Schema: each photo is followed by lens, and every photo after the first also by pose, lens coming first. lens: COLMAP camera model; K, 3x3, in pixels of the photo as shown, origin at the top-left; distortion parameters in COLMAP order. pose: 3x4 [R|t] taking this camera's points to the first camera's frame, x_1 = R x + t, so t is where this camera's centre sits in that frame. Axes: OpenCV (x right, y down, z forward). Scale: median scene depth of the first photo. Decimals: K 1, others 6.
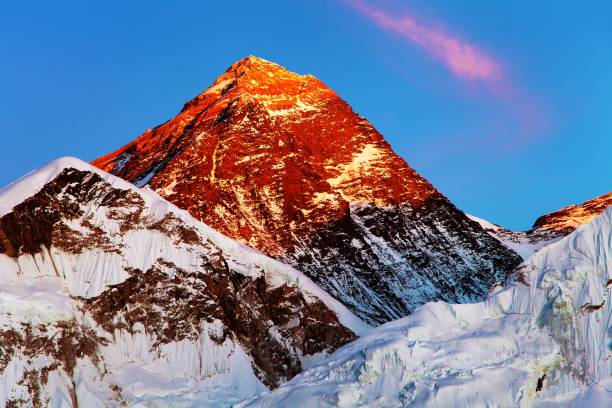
lens RADIAL K [[1705.5, 0, 306.0], [0, 1705.5, 204.0], [0, 0, 1]] dist [0.620424, 0.293205]
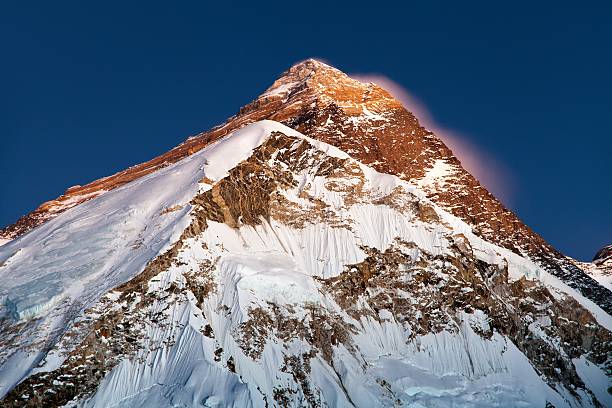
lens RADIAL K [[1705.5, 0, 306.0], [0, 1705.5, 204.0], [0, 0, 1]] dist [0.620424, 0.293205]
pose [[0.995951, 0.034507, 0.083006, -0.197258], [-0.031309, 0.998728, -0.039531, 0.049316], [-0.084265, 0.036773, 0.995765, 0.163992]]
